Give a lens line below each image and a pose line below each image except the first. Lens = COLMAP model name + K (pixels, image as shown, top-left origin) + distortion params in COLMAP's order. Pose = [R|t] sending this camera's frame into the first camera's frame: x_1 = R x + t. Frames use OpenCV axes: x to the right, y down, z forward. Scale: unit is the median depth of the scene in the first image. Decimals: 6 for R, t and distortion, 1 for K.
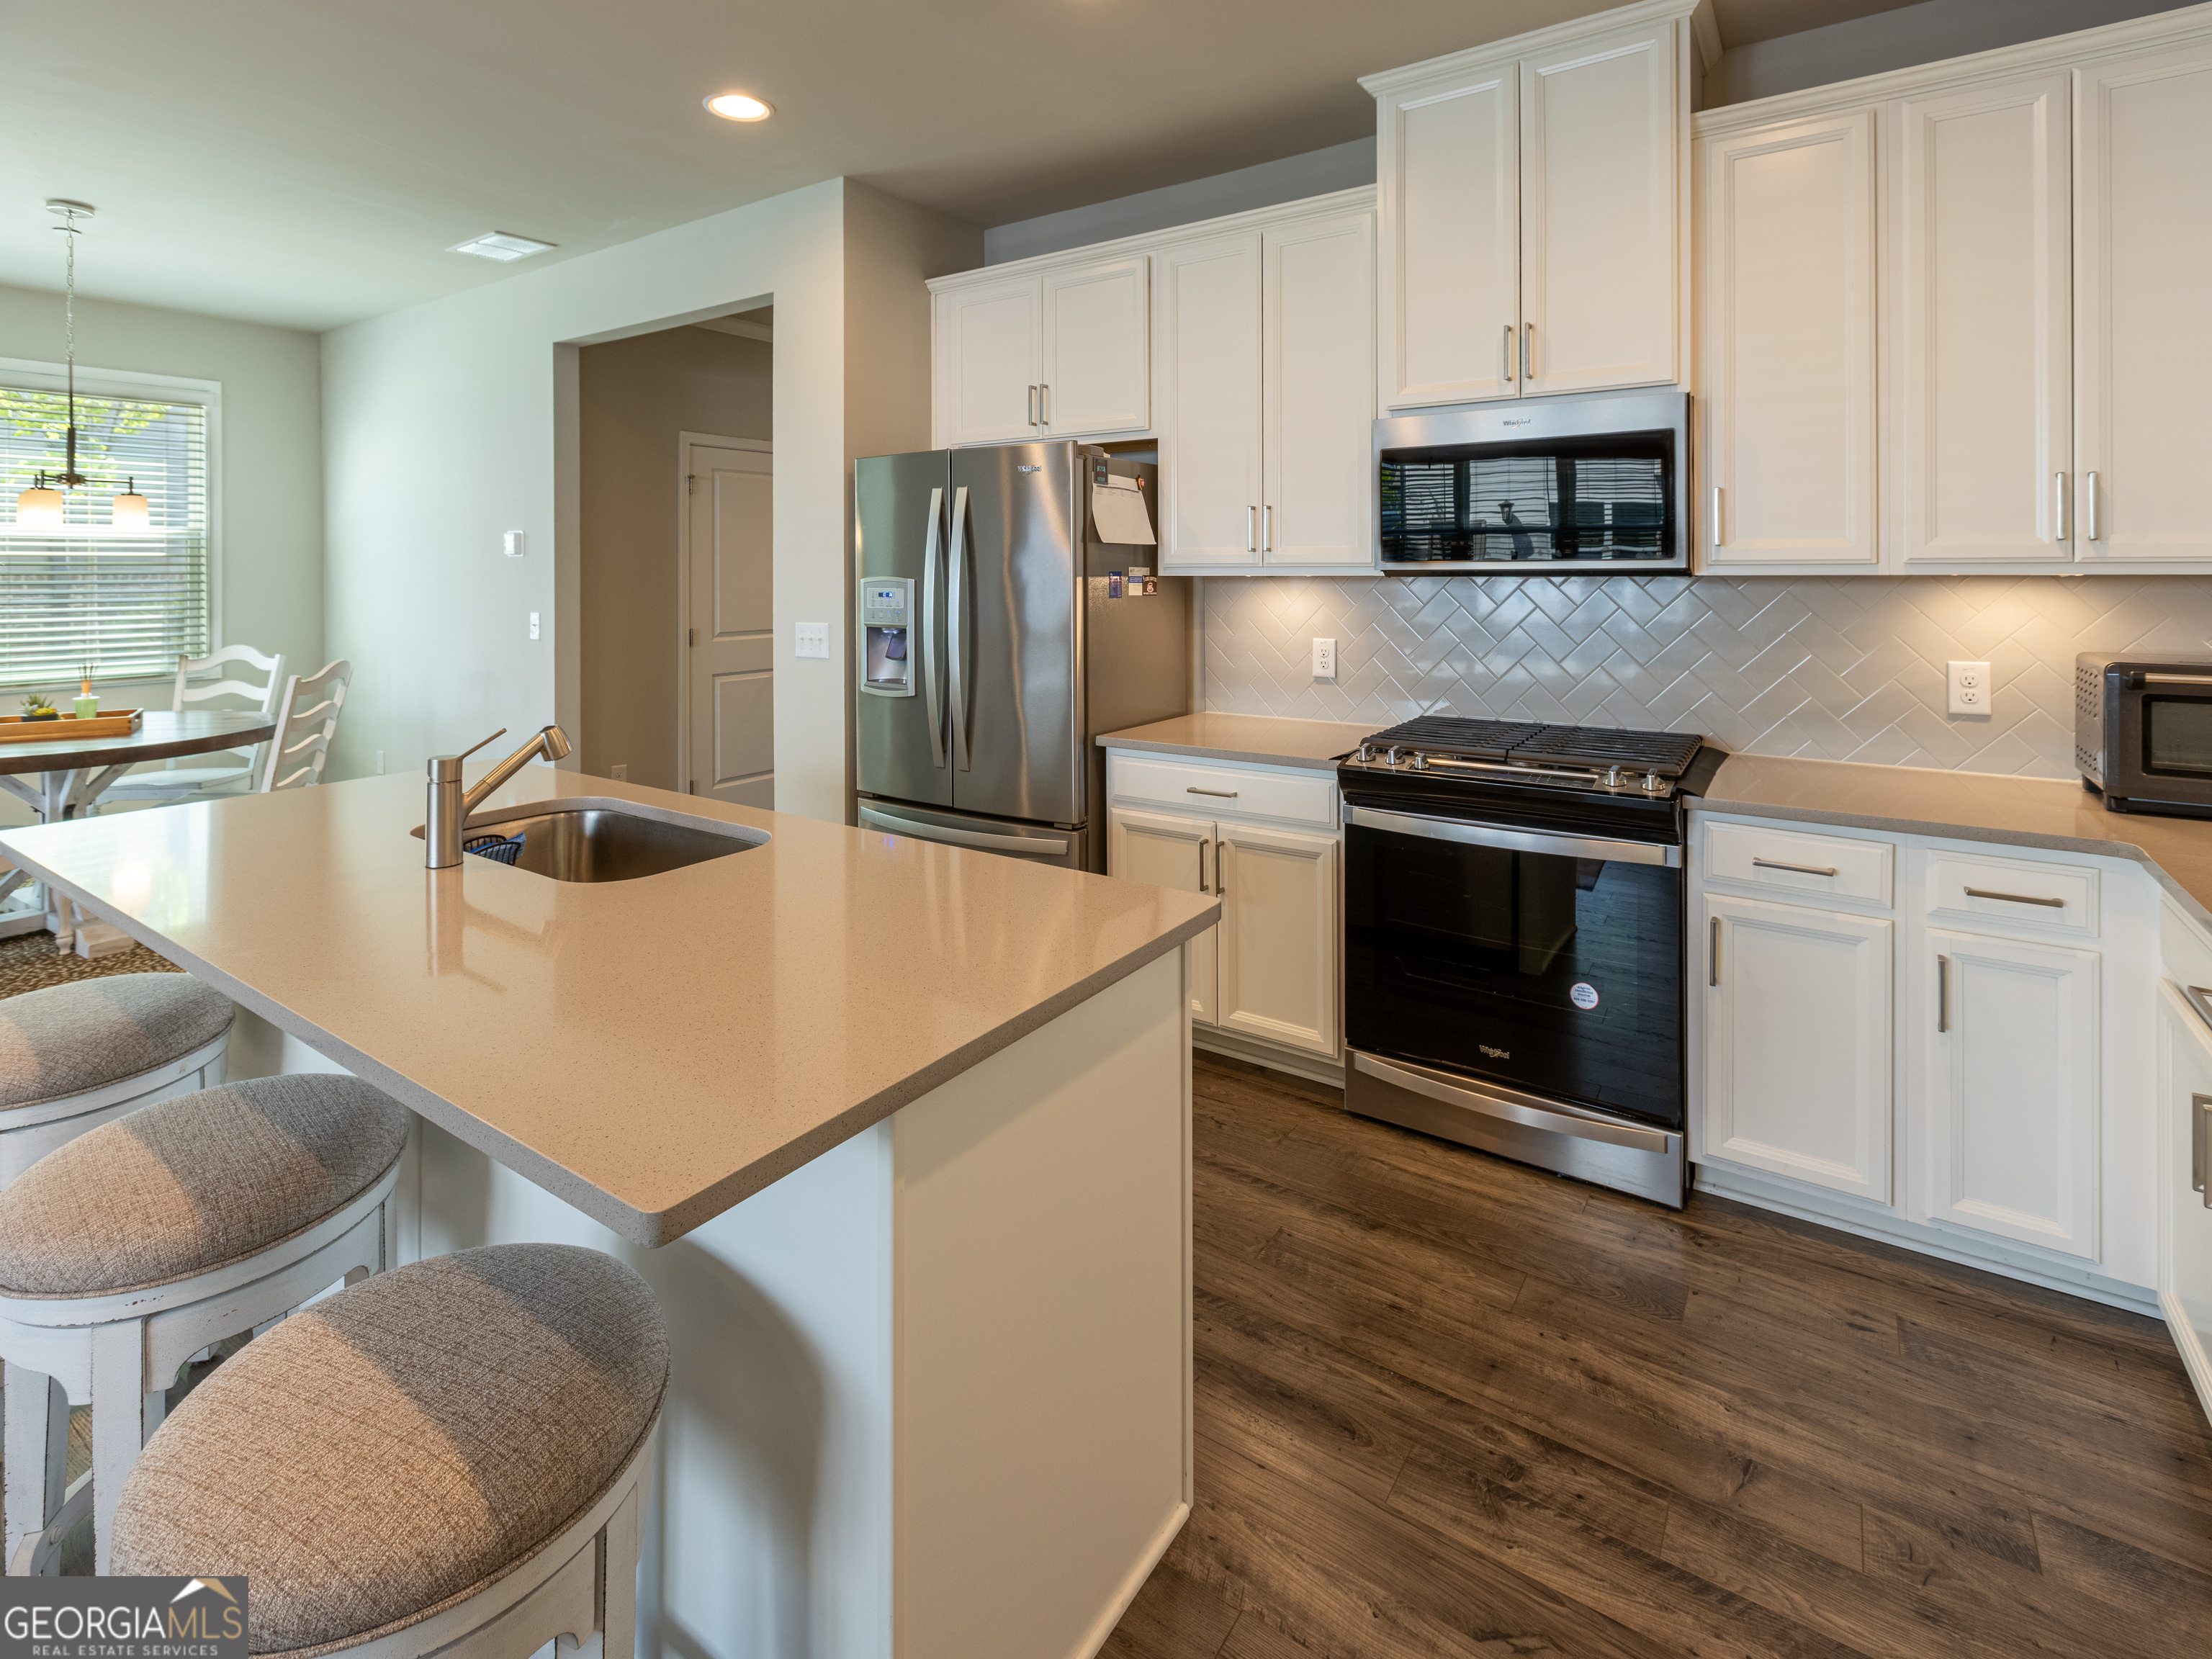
lens RADIAL K [[1084.4, 0, 1101.3], [0, 1084.4, 568.7], [0, 0, 1]] dist [-0.000998, -0.001167]
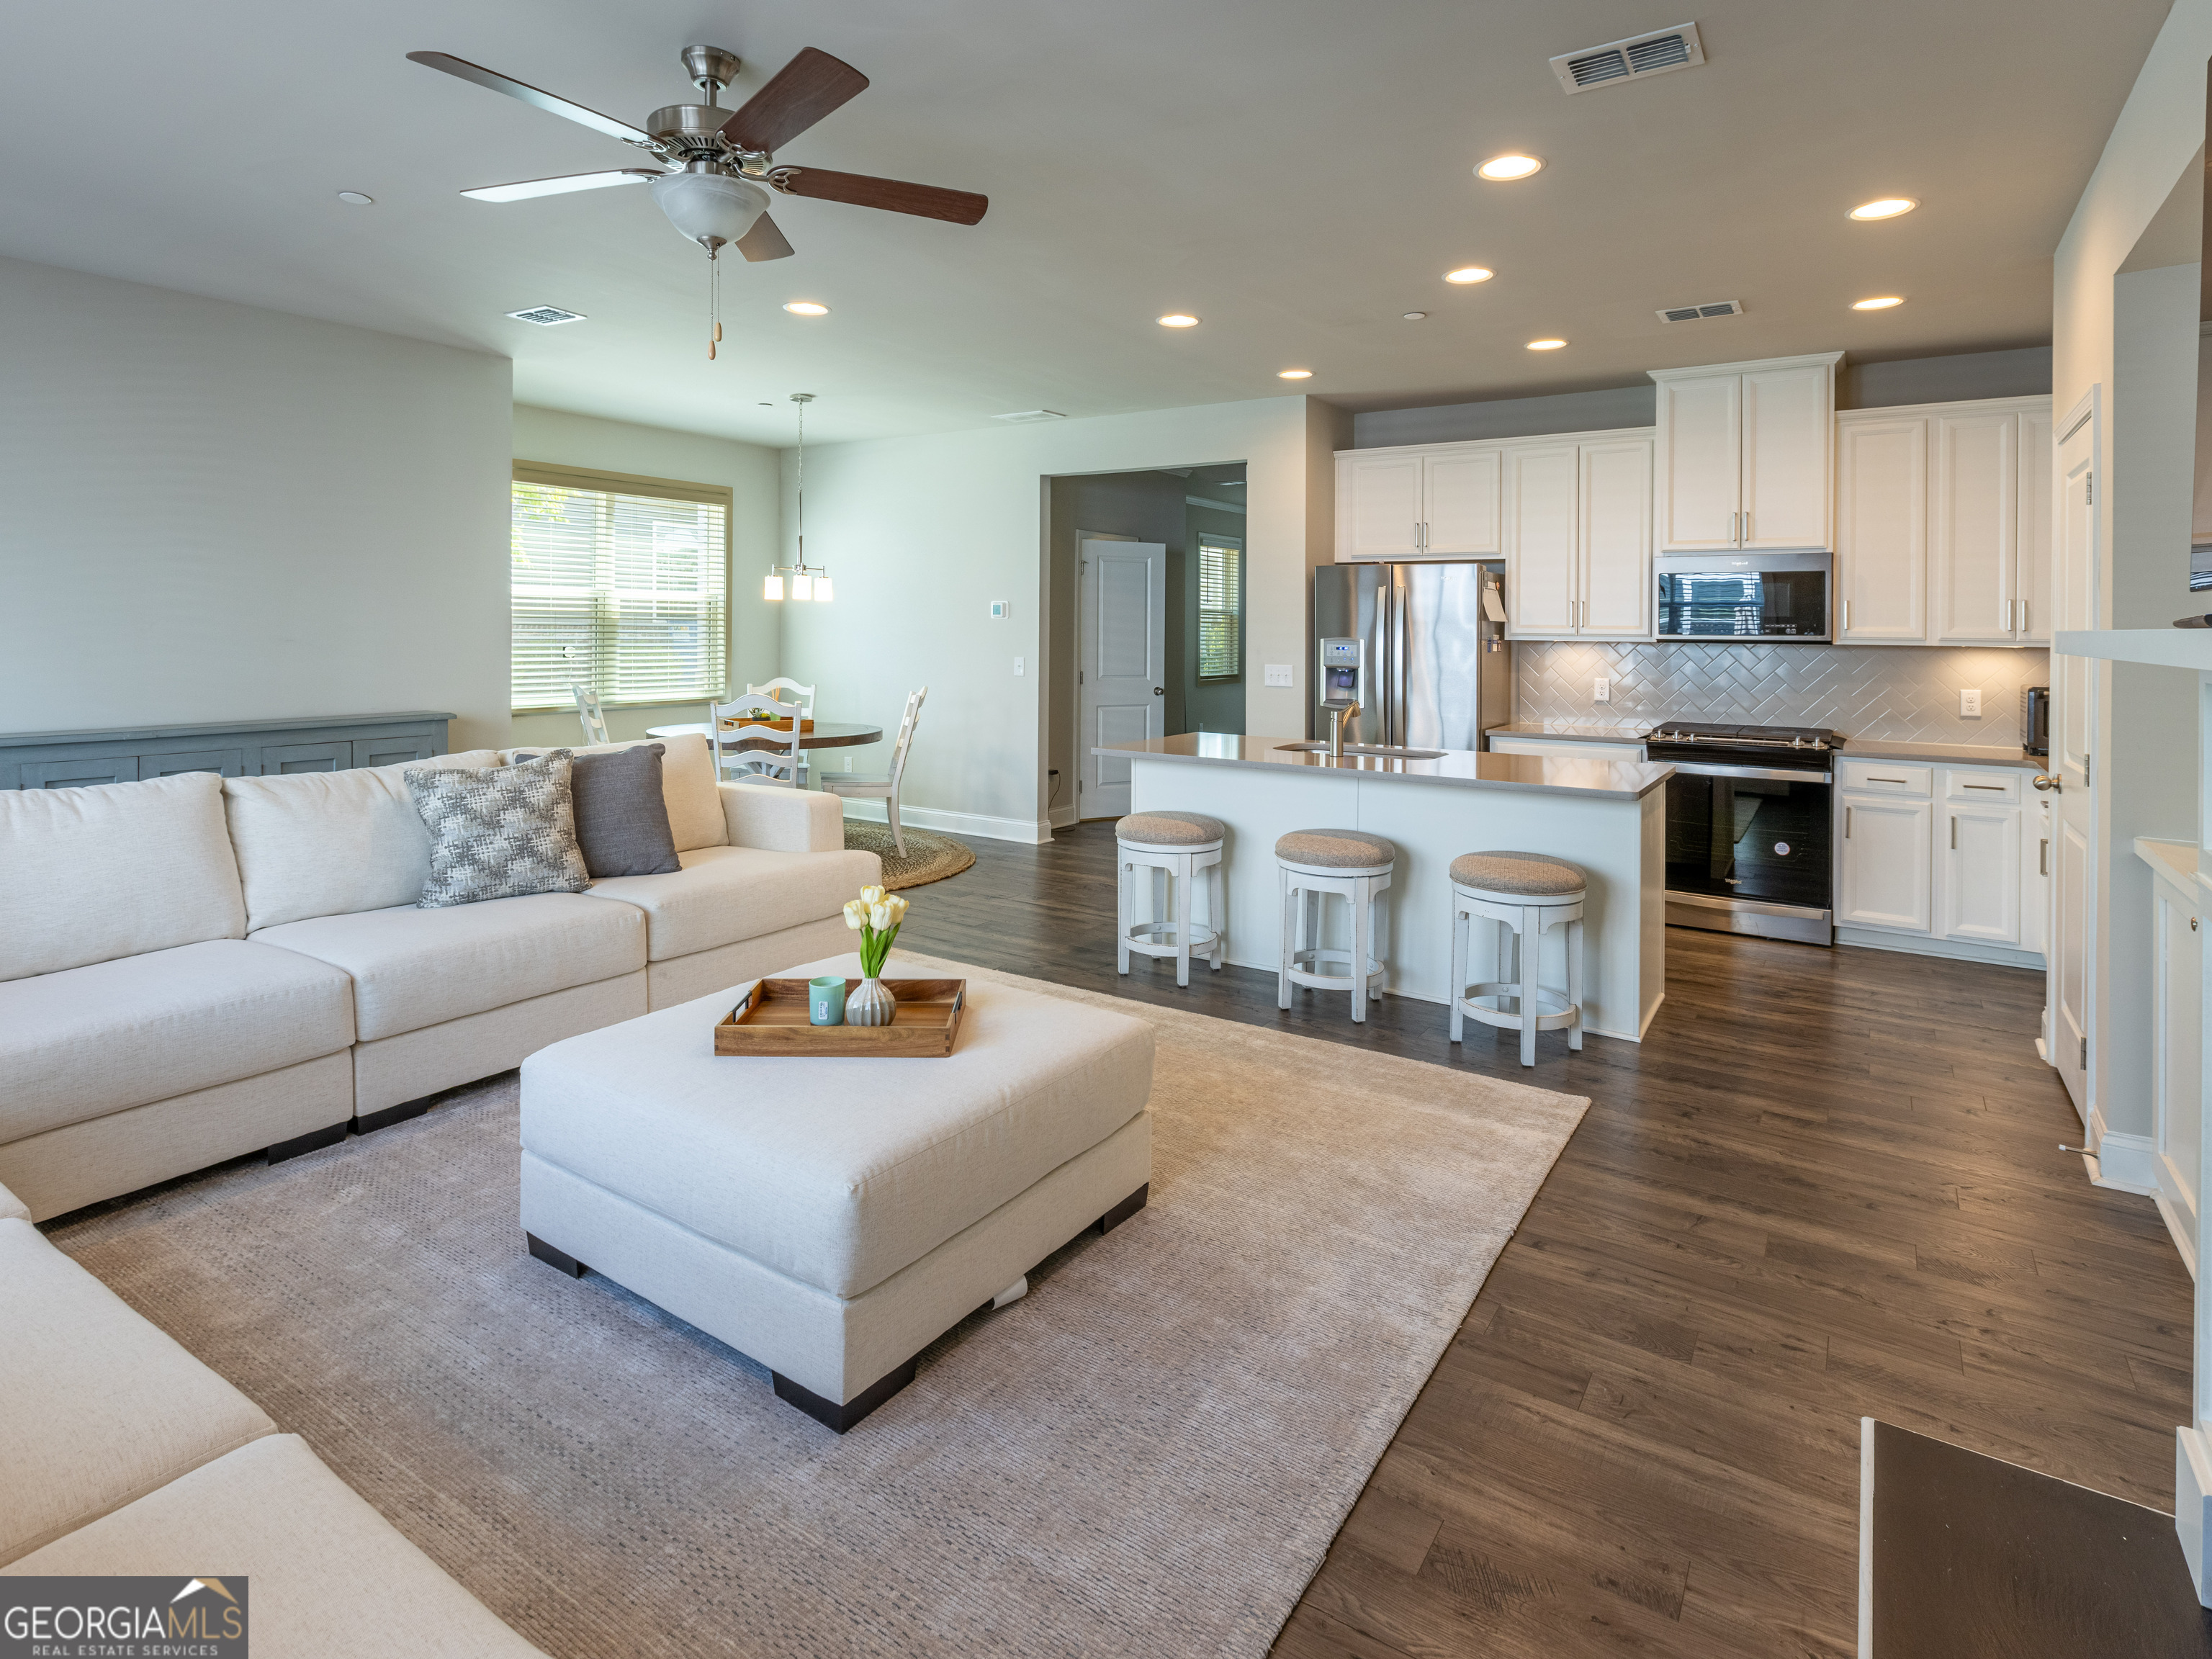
lens RADIAL K [[1223.4, 0, 1056.6], [0, 1223.4, 614.4], [0, 0, 1]] dist [-0.009421, 0.002600]
pose [[0.999859, 0.015937, 0.005232, -0.777806], [-0.015888, 0.999830, -0.009317, -0.004720], [-0.005380, 0.009232, 0.999943, -1.072250]]
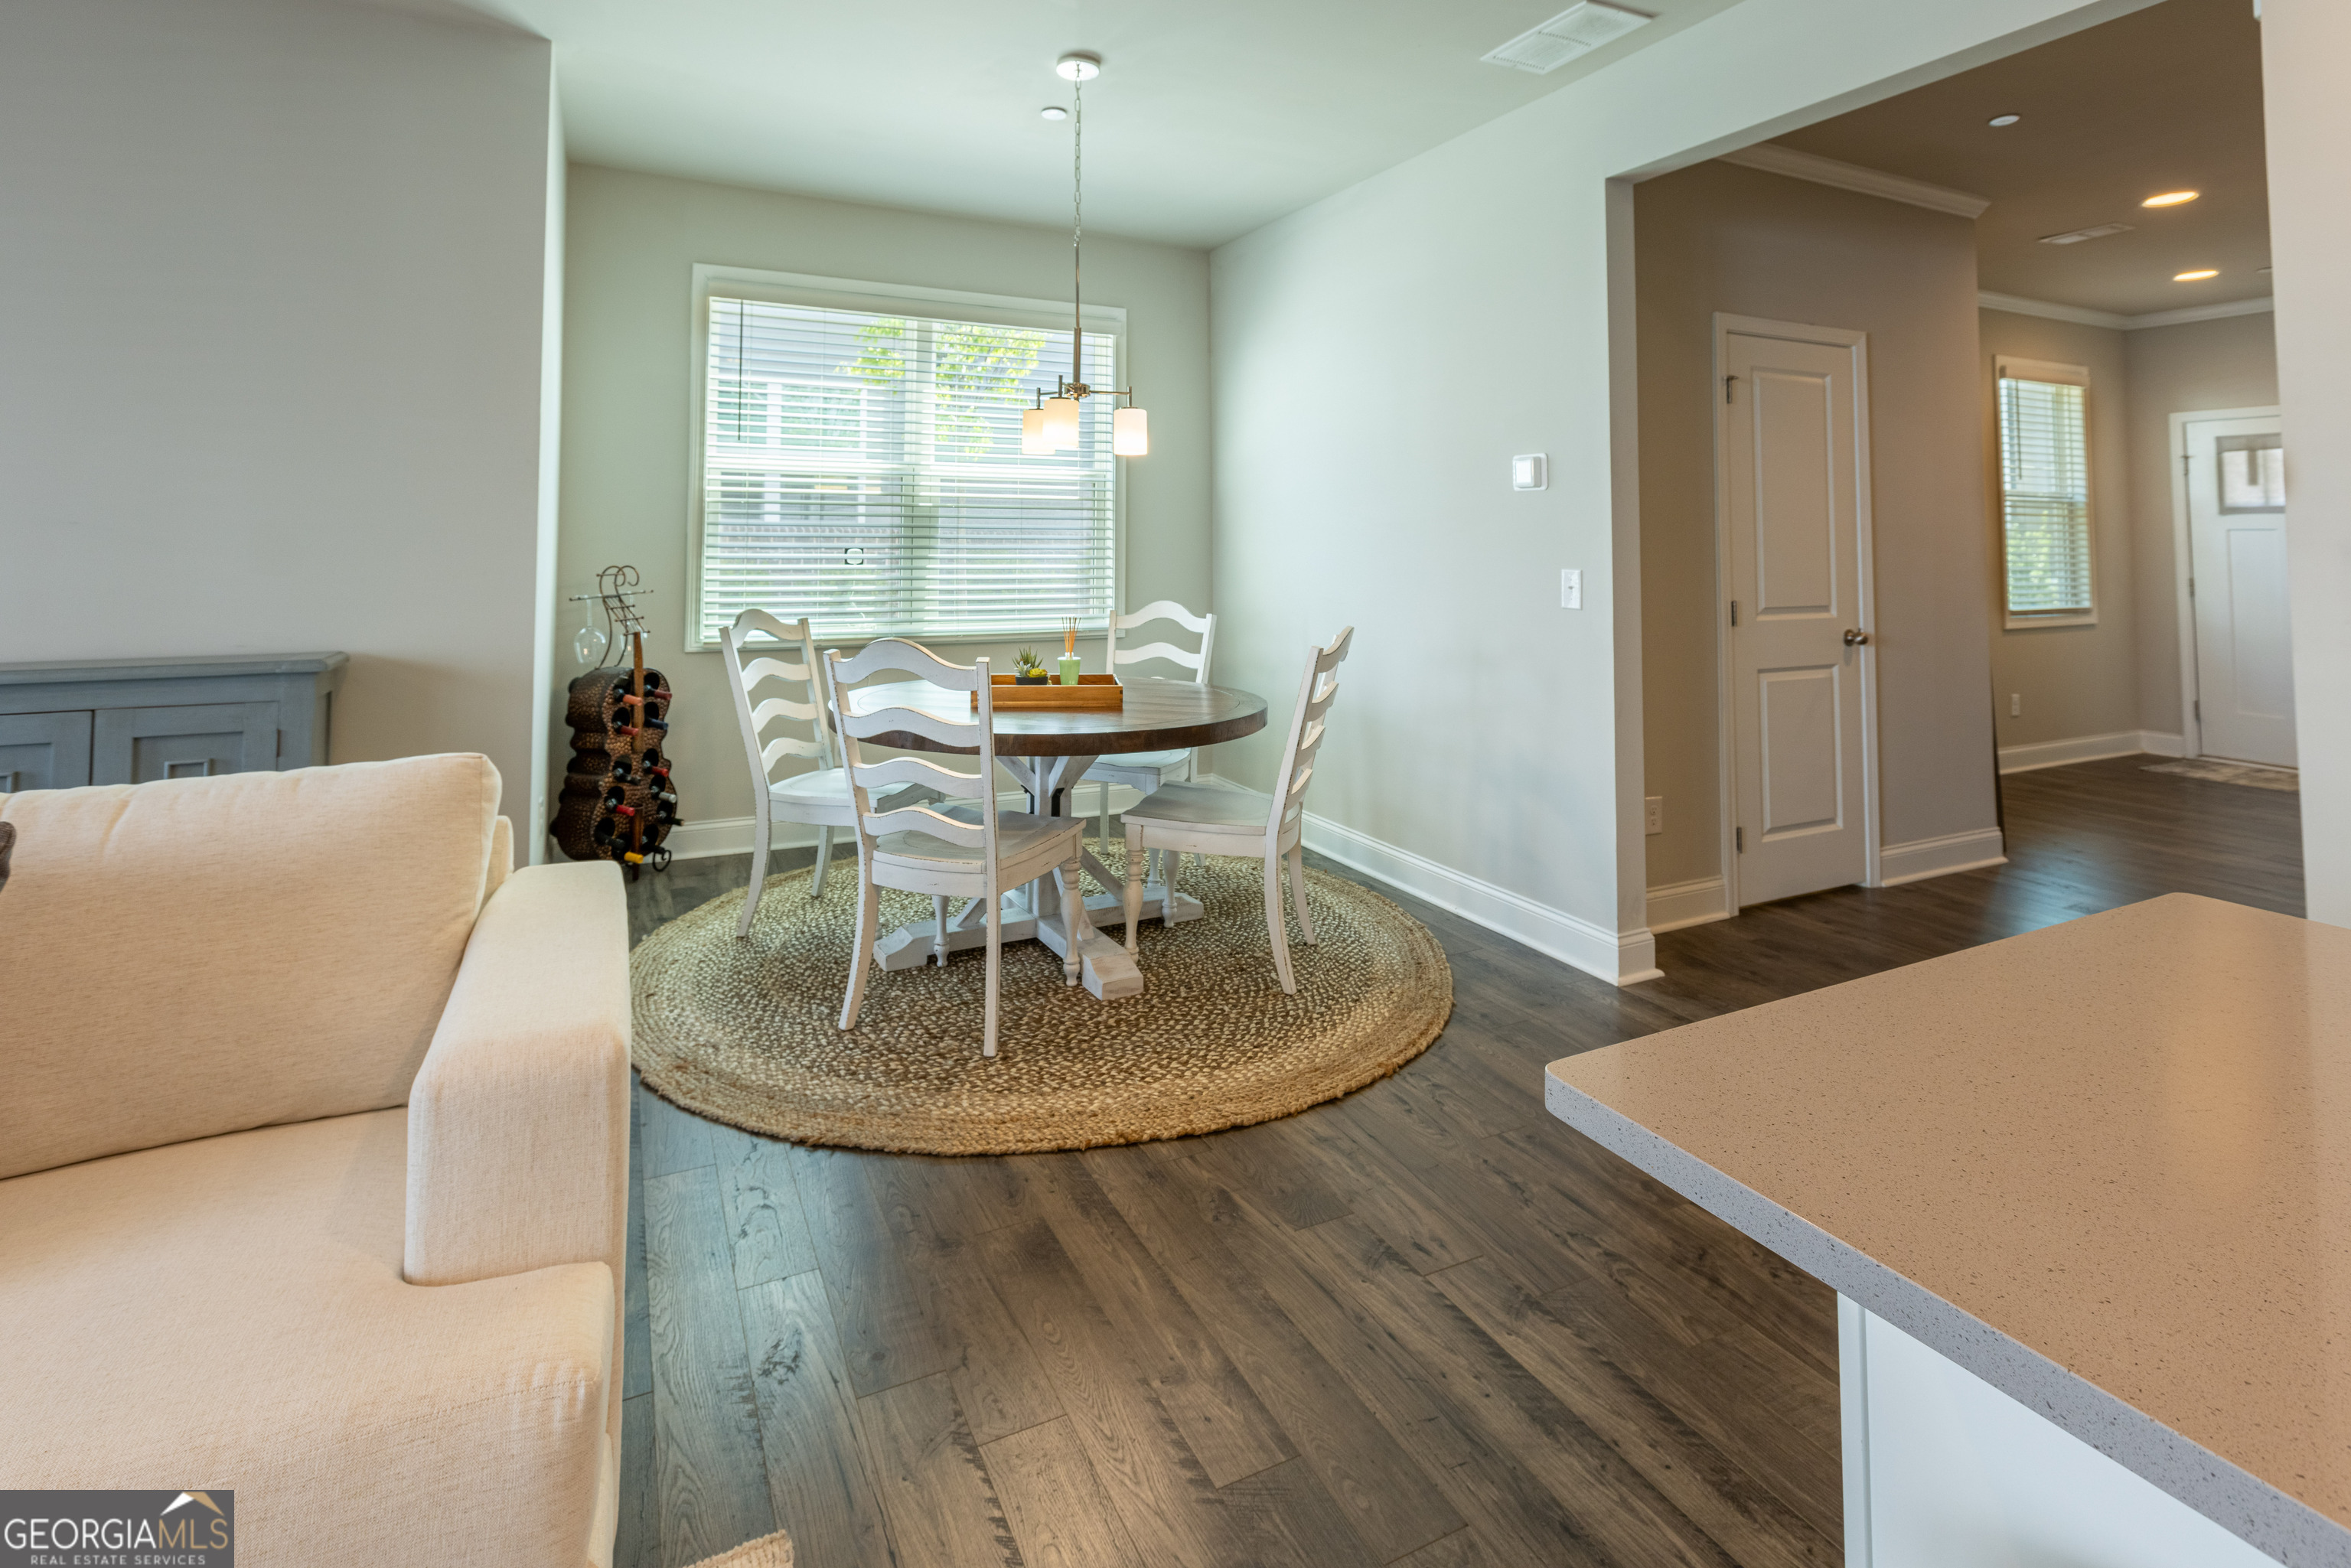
lens RADIAL K [[1117.8, 0, 1164.4], [0, 1117.8, 501.7], [0, 0, 1]] dist [0.002048, 0.000437]
pose [[0.877849, -0.005873, -0.478902, -0.656651], [-0.010837, 0.999425, -0.032123, 0.036734], [0.478815, 0.033389, 0.877281, 0.394080]]
